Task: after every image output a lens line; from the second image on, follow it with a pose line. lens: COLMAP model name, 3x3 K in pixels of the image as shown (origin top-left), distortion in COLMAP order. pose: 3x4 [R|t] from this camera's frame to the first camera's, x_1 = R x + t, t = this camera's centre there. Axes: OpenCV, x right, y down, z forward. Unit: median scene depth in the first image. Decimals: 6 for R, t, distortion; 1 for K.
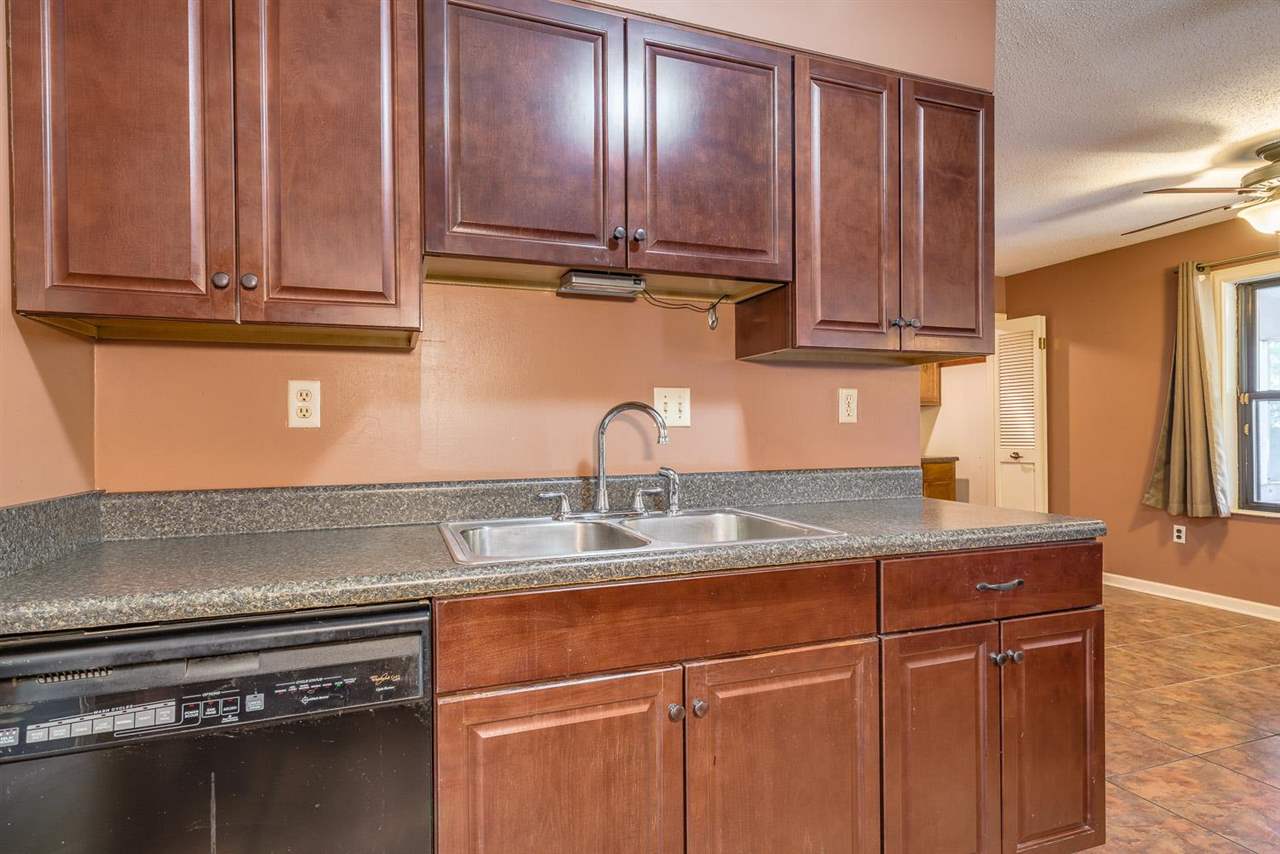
lens RADIAL K [[661.5, 0, 636.4], [0, 661.5, 432.0], [0, 0, 1]] dist [0.004636, 0.001269]
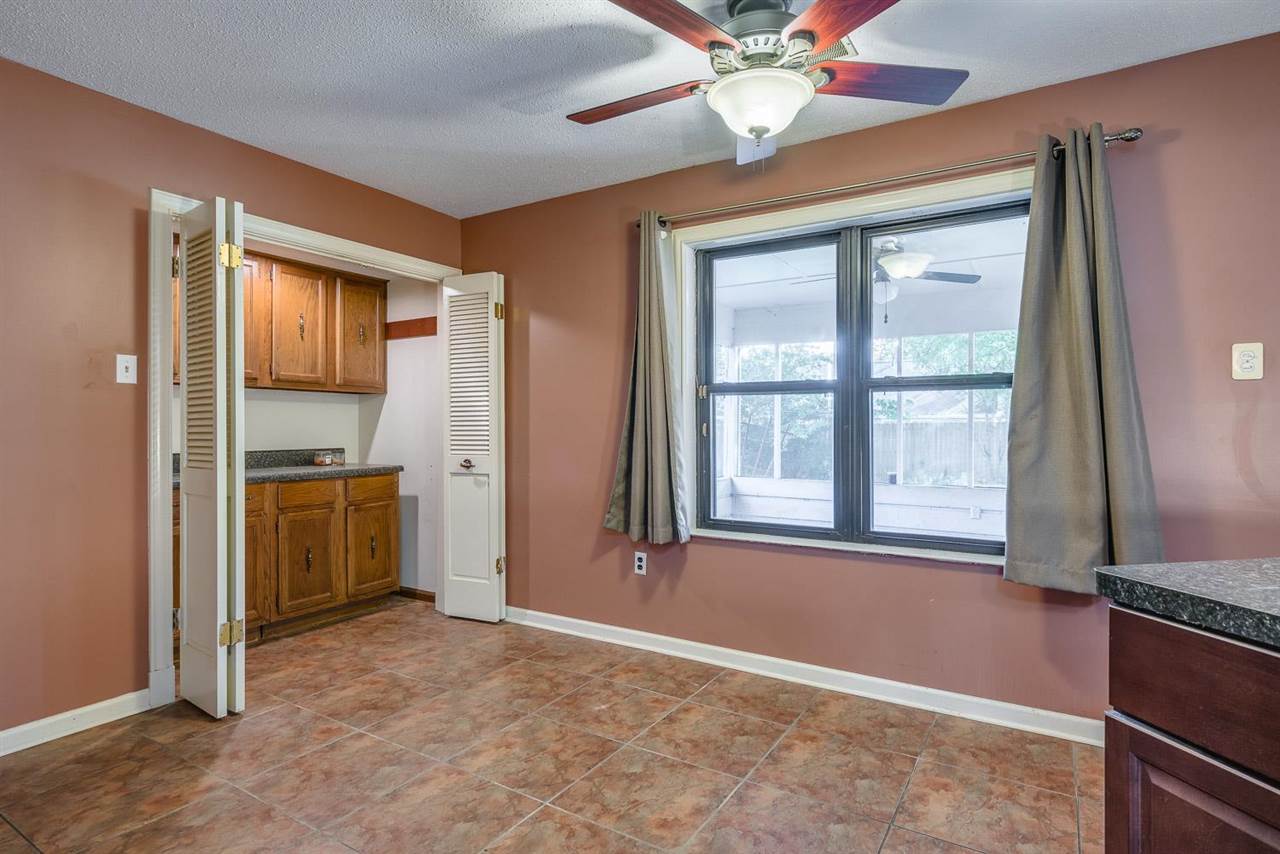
lens RADIAL K [[661.5, 0, 636.4], [0, 661.5, 432.0], [0, 0, 1]] dist [0.004636, 0.001269]
pose [[0.785823, -0.001614, 0.618450, 0.344703], [-0.004034, 0.999962, 0.007735, -0.006884], [-0.618438, -0.008573, 0.785786, 0.406645]]
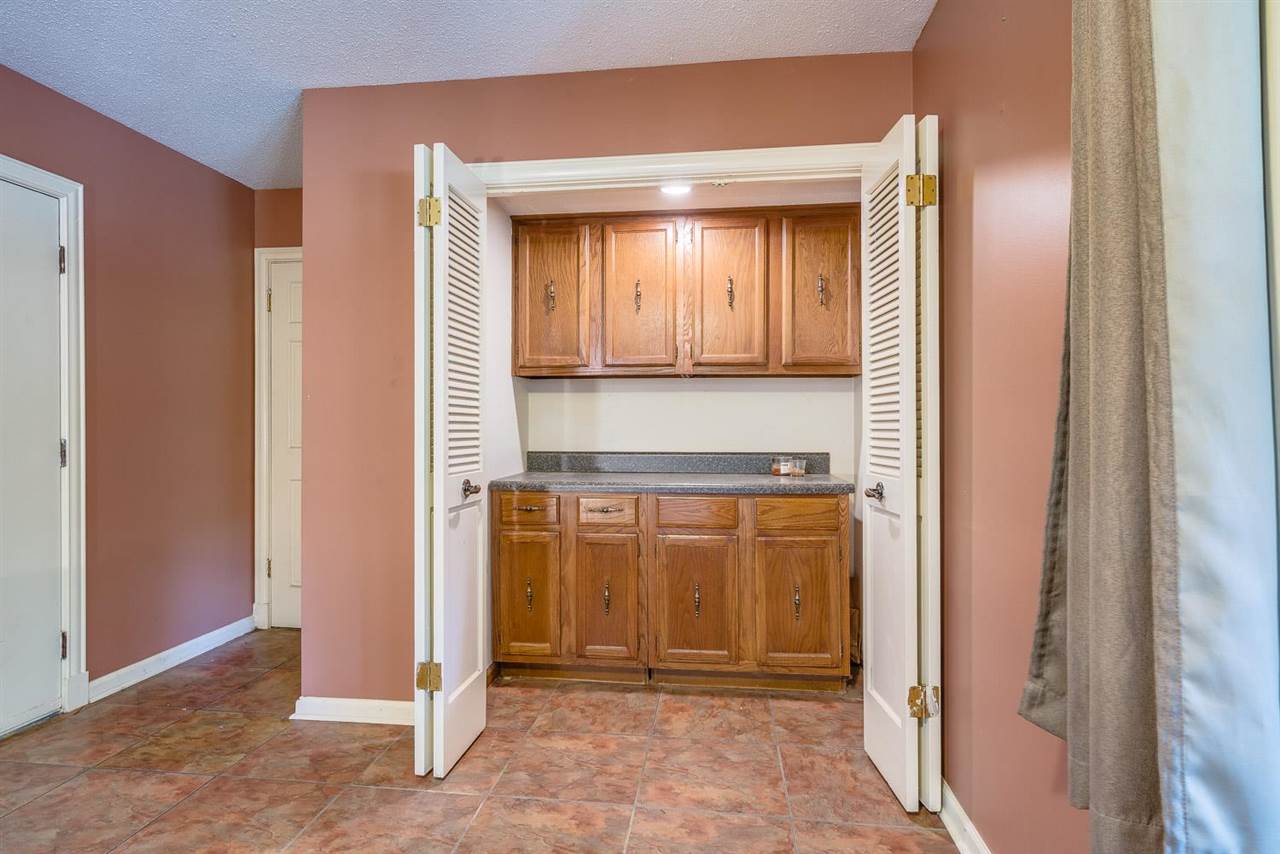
lens RADIAL K [[673.4, 0, 637.6], [0, 673.4, 424.8], [0, 0, 1]] dist [0.003354, 0.000496]
pose [[0.892730, 0.005178, -0.450562, 0.791376], [-0.003604, 0.999984, 0.004352, -0.006144], [0.450577, -0.002261, 0.892734, 0.734673]]
